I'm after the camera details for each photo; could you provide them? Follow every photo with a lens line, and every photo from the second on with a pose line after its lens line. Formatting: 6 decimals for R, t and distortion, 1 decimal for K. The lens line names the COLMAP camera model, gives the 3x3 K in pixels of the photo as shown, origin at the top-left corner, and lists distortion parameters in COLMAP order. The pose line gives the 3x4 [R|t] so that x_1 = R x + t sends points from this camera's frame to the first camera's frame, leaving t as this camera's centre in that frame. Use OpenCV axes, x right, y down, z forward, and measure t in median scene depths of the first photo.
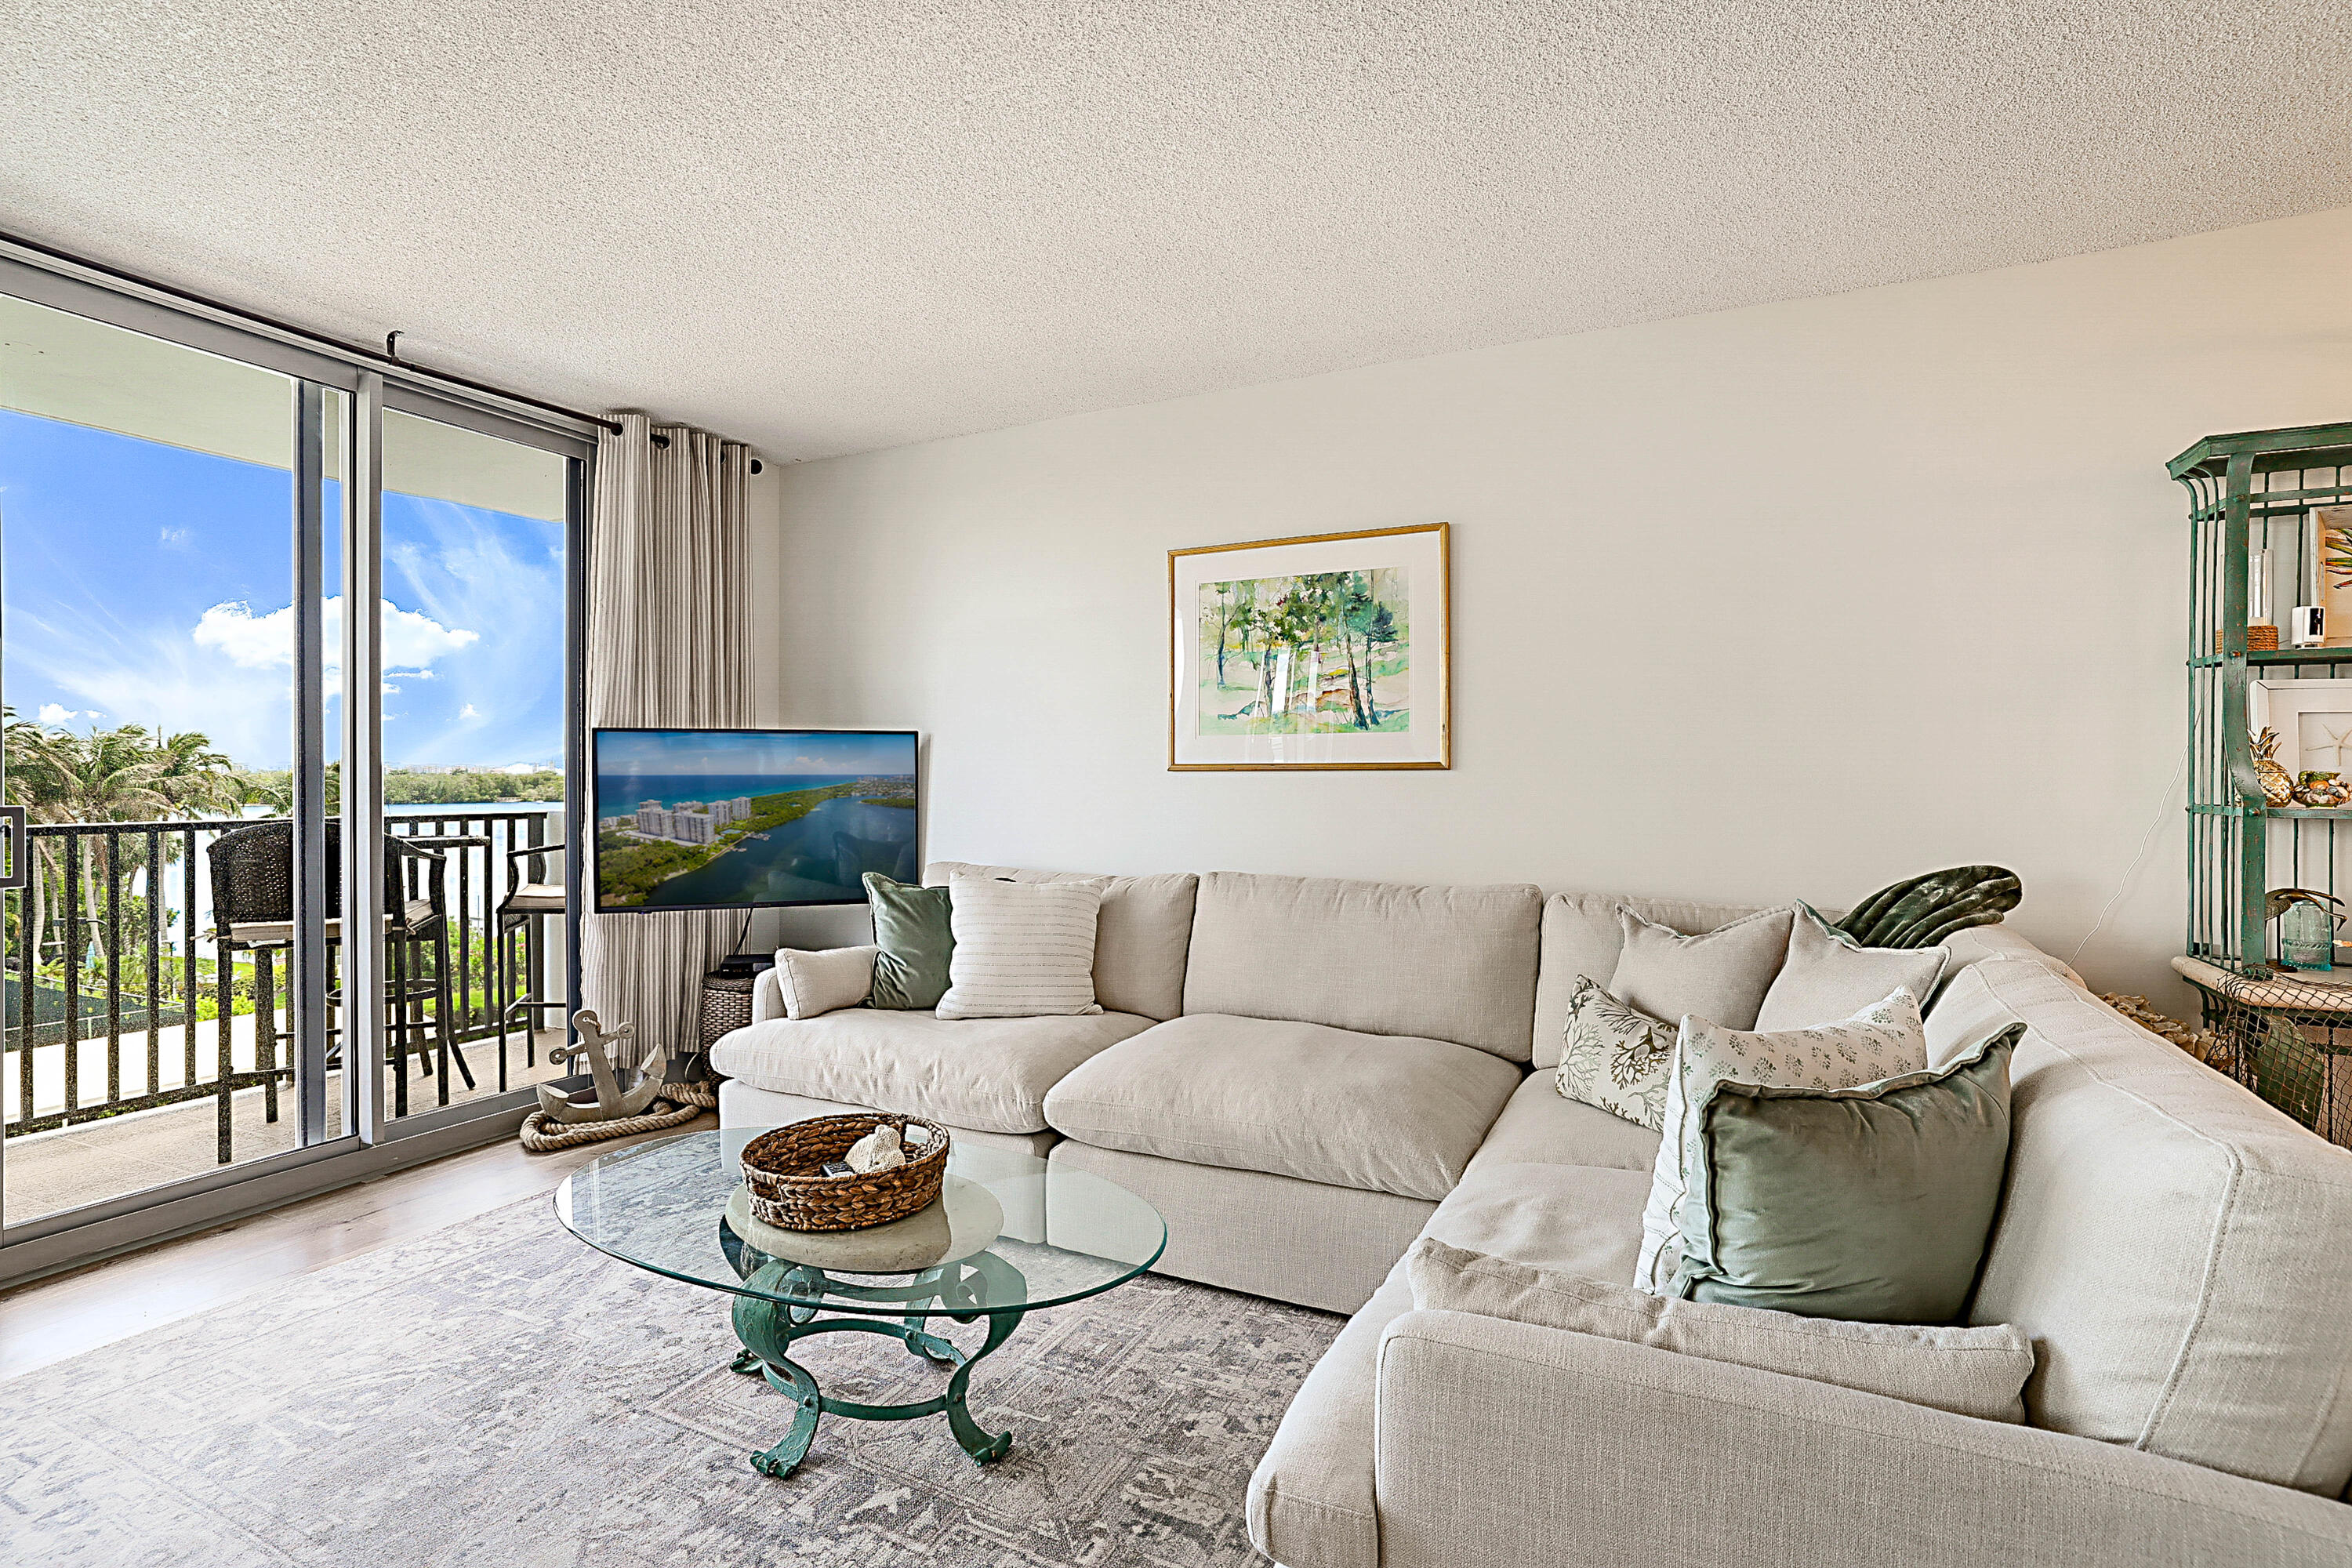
lens RADIAL K [[1110.6, 0, 1170.7], [0, 1110.6, 786.3], [0, 0, 1]] dist [-0.036204, 0.001289]
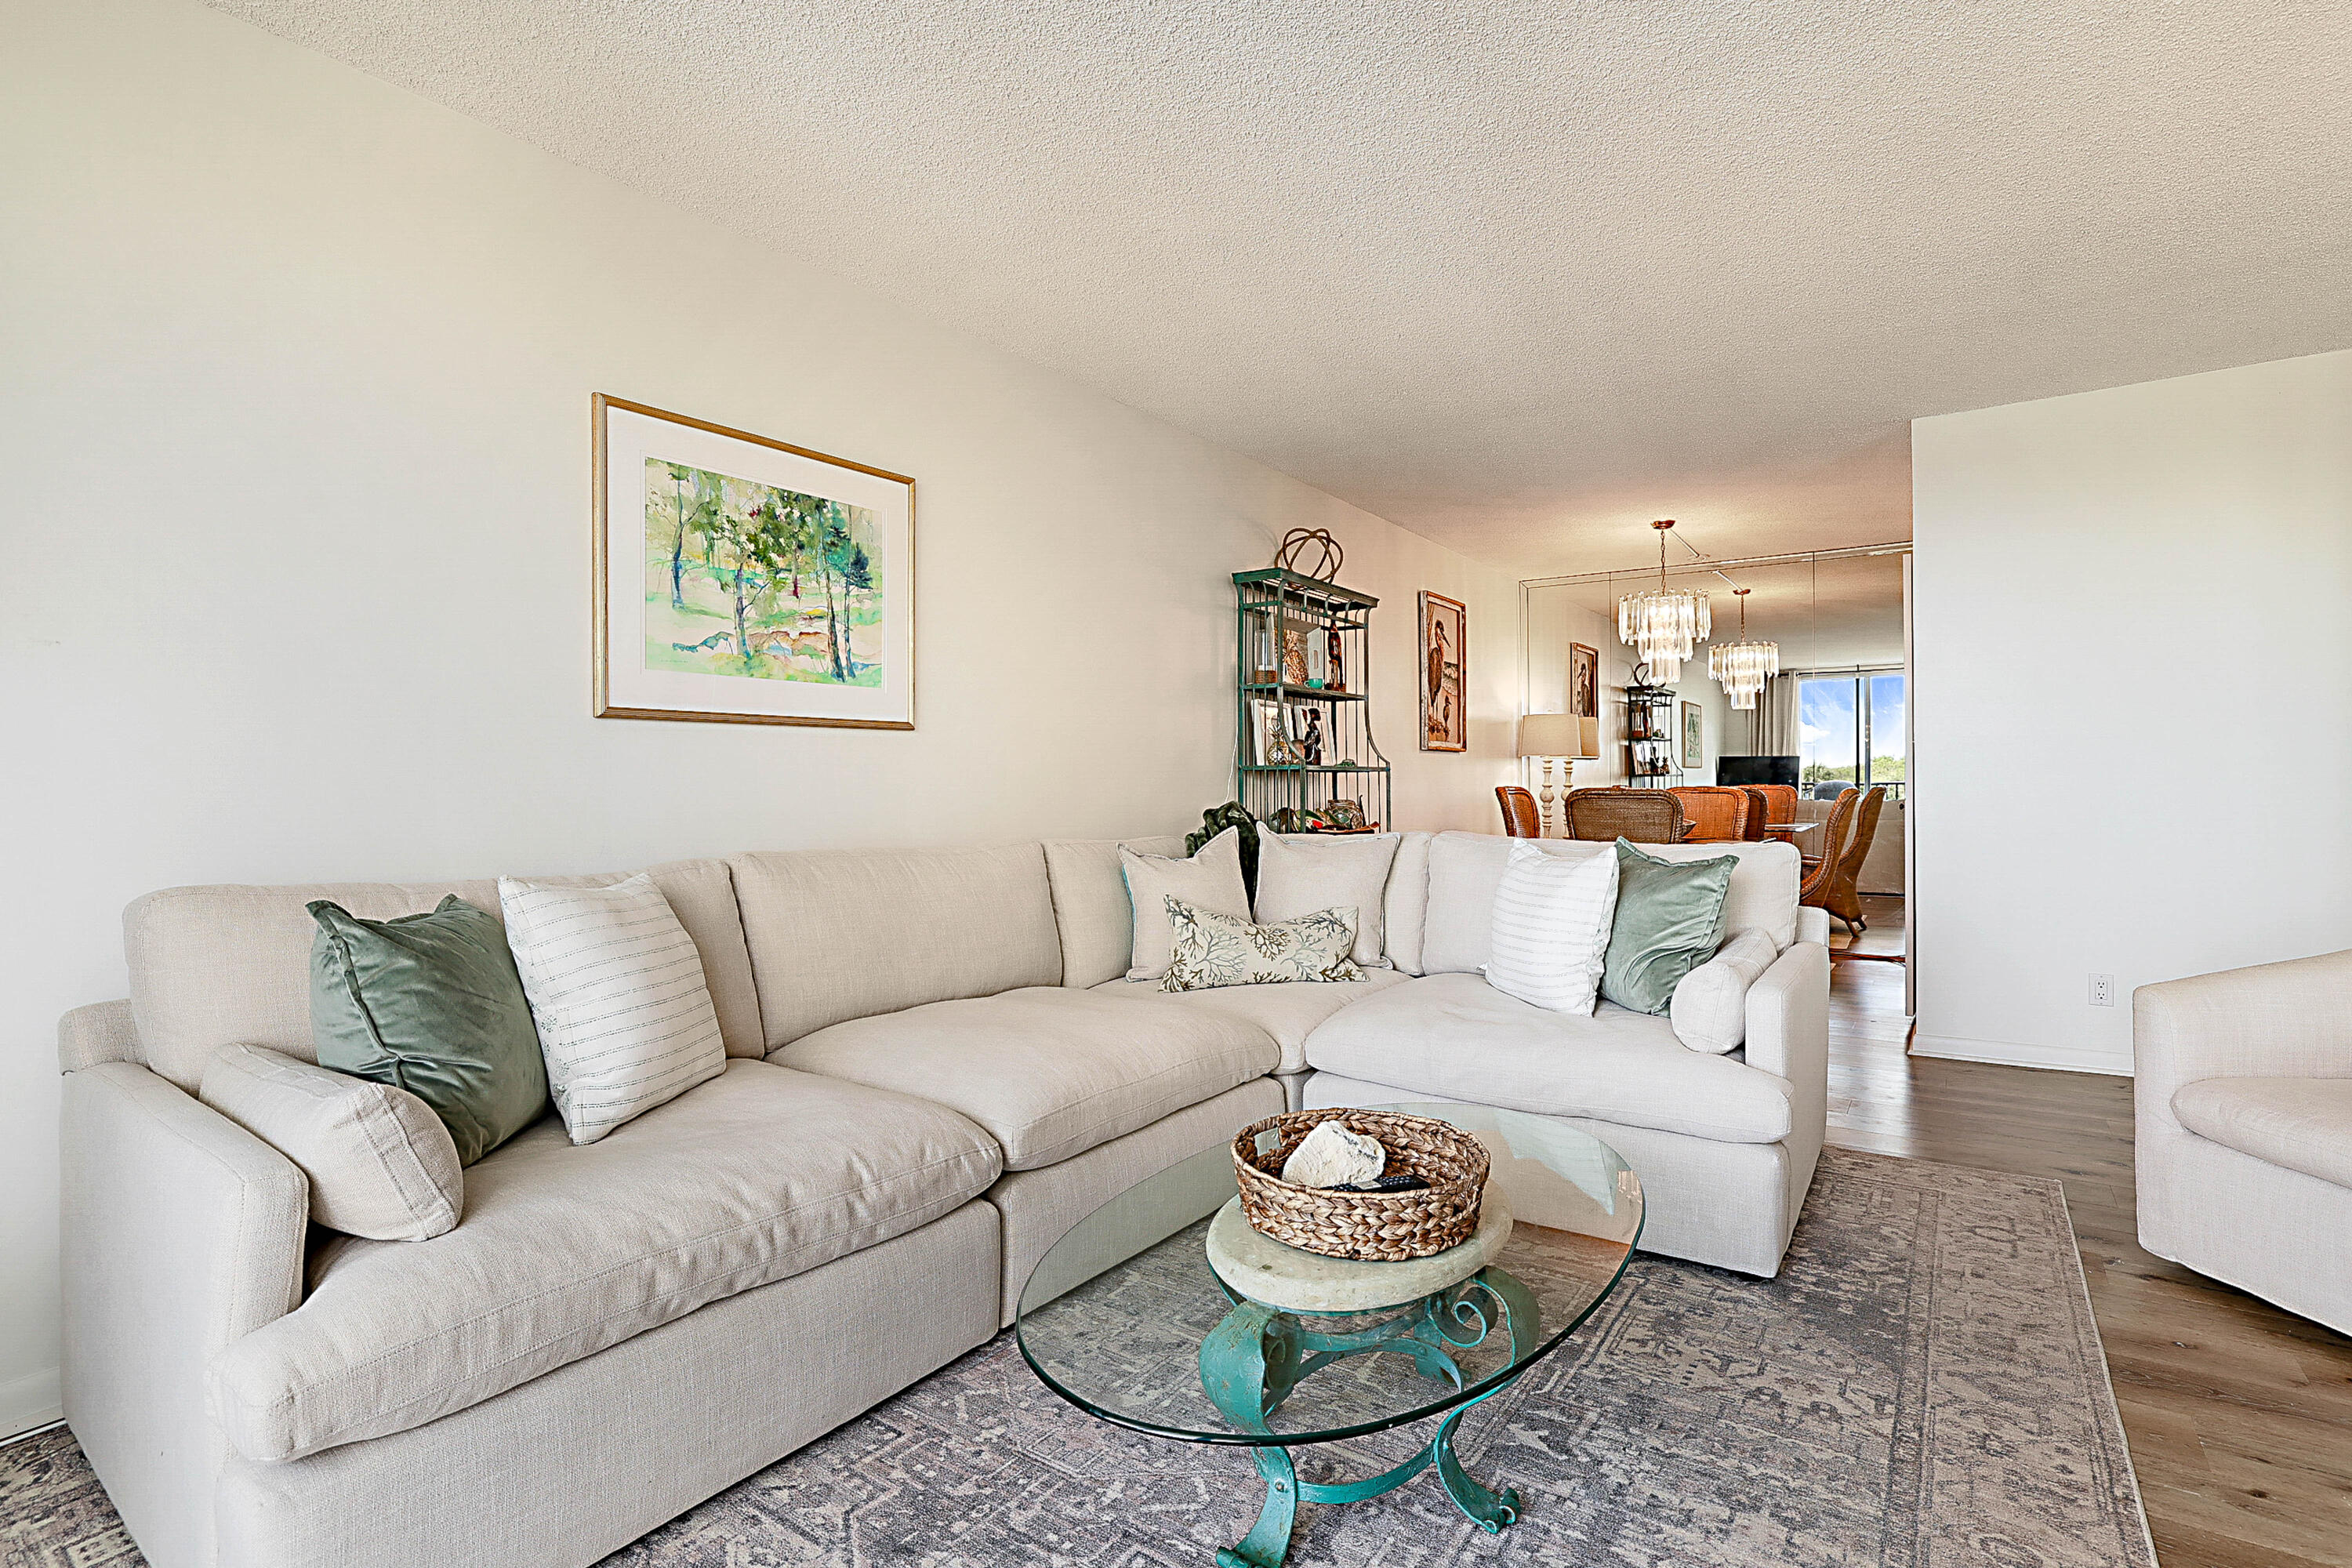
lens RADIAL K [[1113.1, 0, 1175.8], [0, 1113.1, 781.1], [0, 0, 1]] dist [-0.035644, 0.013555]
pose [[0.163002, 0.001261, 0.986625, -0.655349], [0.015066, 0.999879, -0.003767, 0.035870], [-0.986511, 0.015478, 0.162963, 0.587175]]
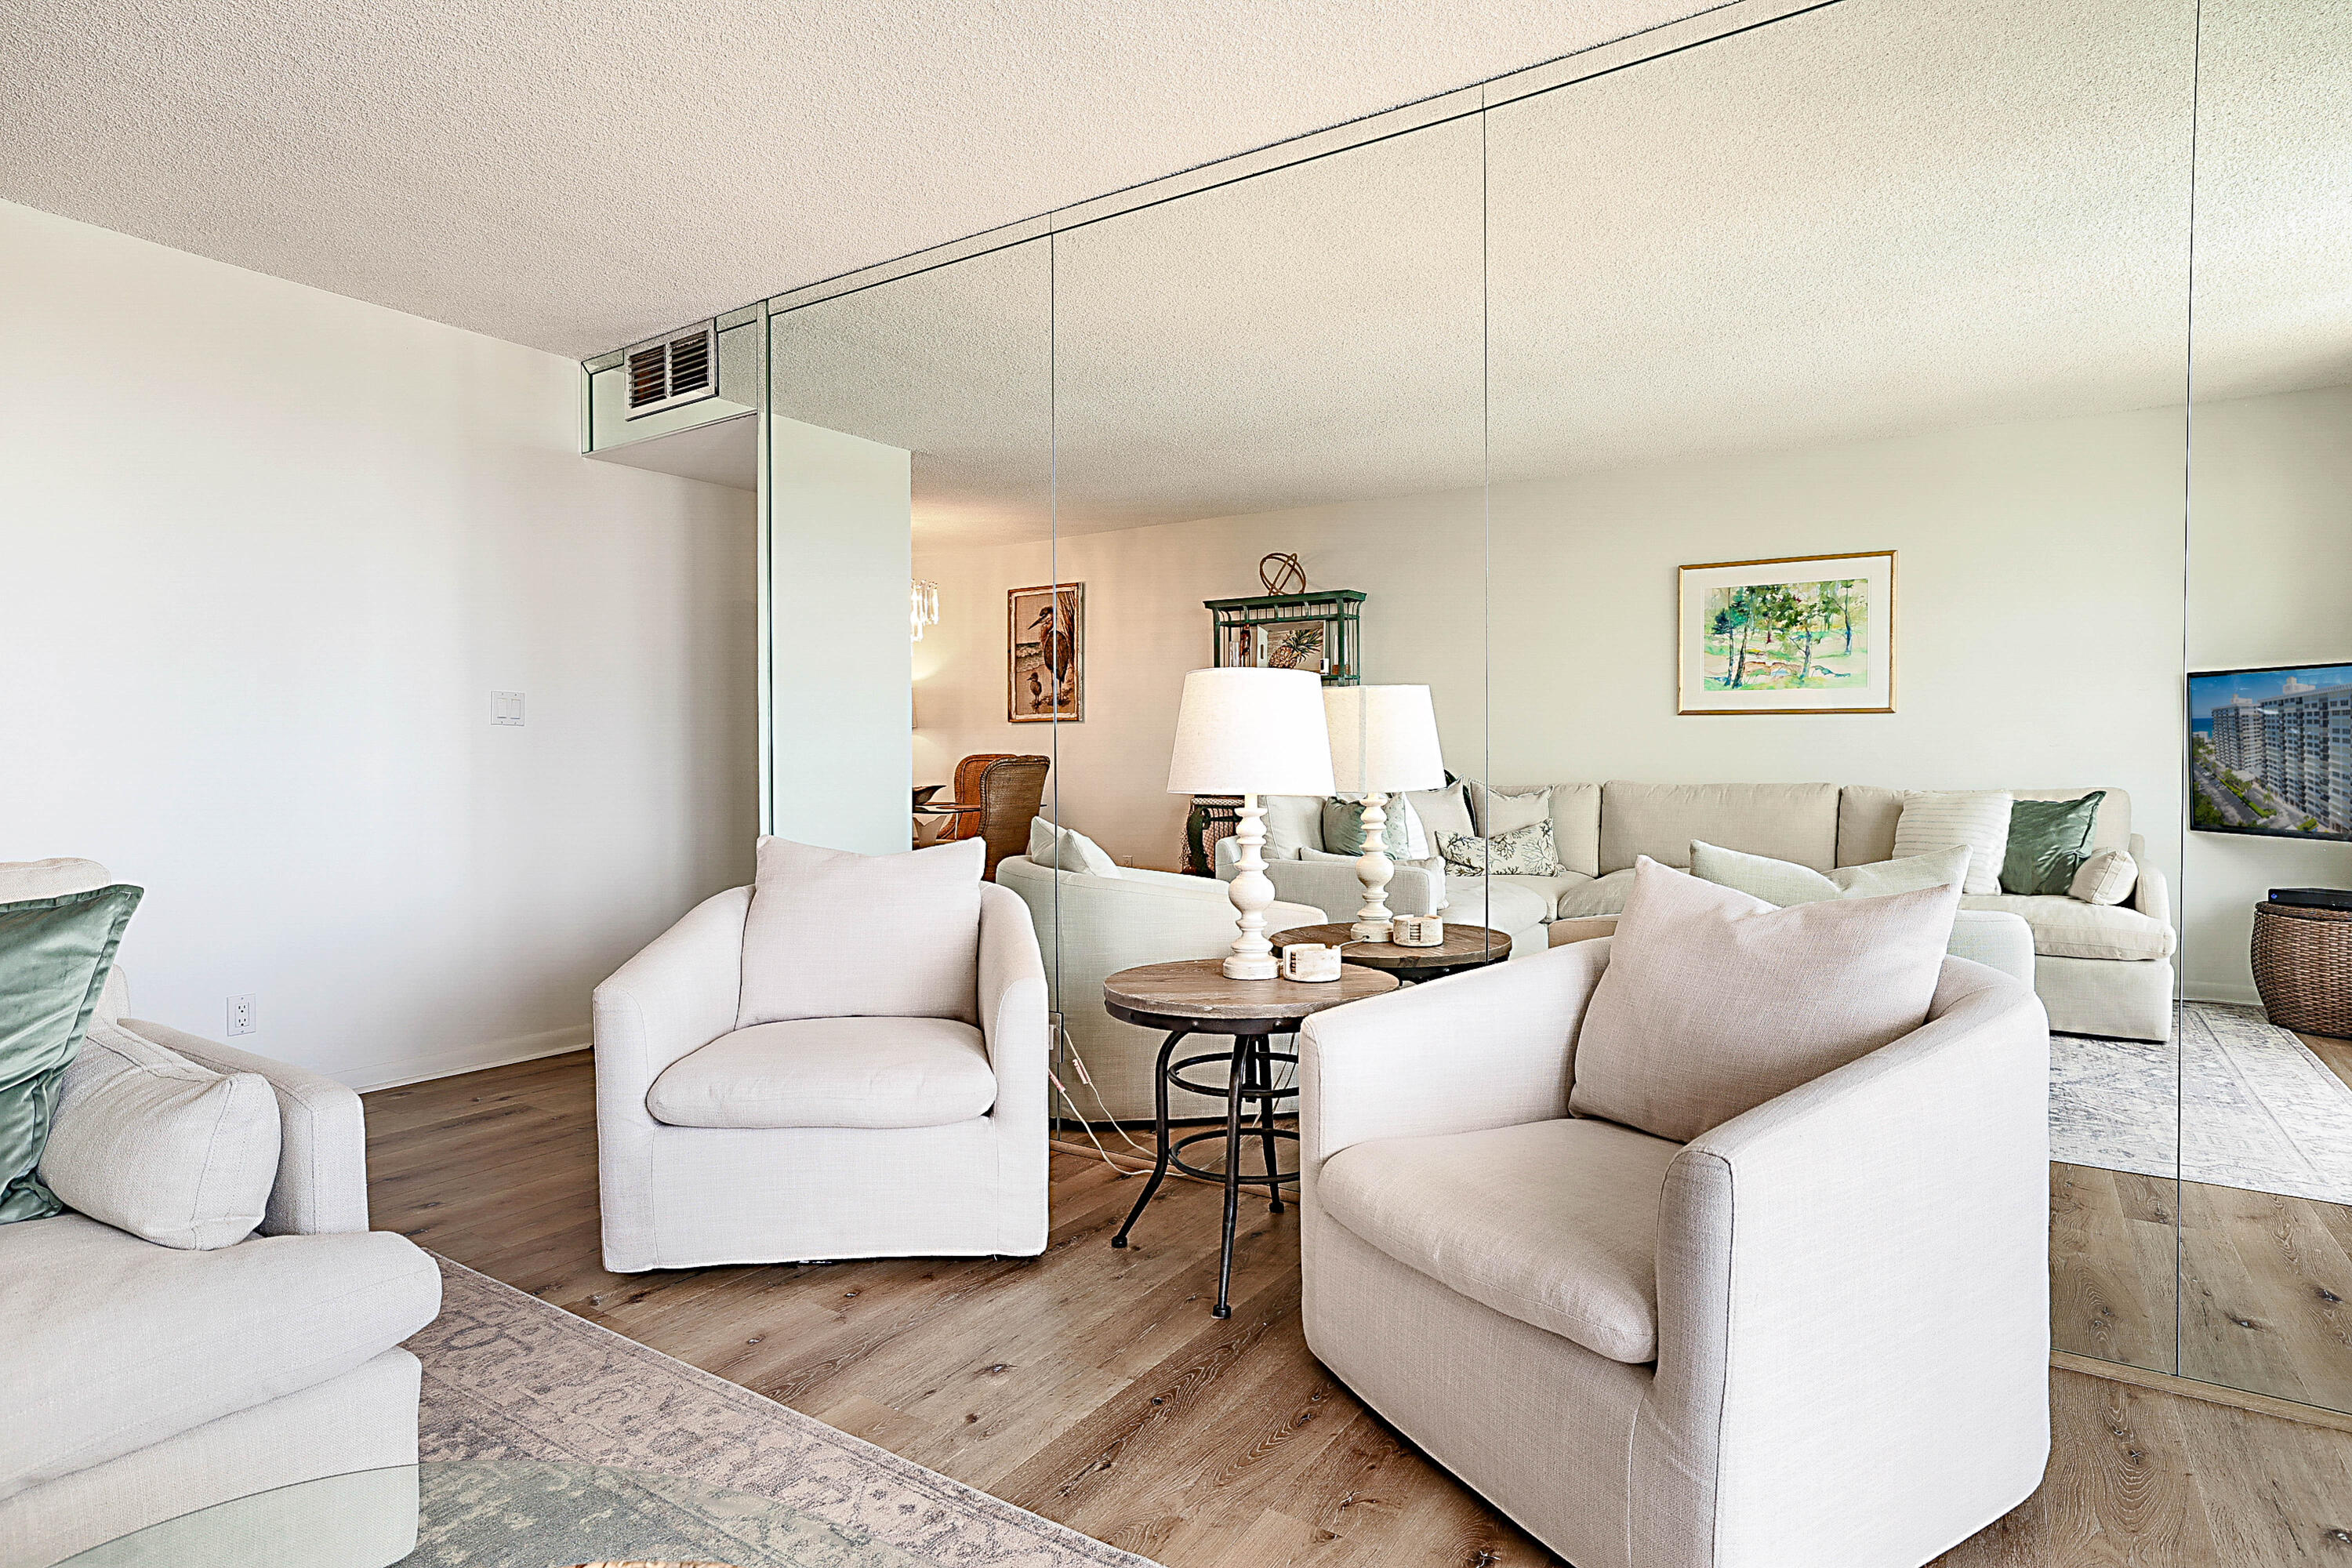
lens RADIAL K [[1257.3, 0, 1176.0], [0, 1257.3, 784.0], [0, 0, 1]] dist [-0.040076, 0.034556]
pose [[-0.992919, -0.004608, 0.118705, -0.290988], [-0.000931, 0.999519, 0.031014, 0.036454], [-0.118790, 0.030684, -0.992445, 0.754919]]
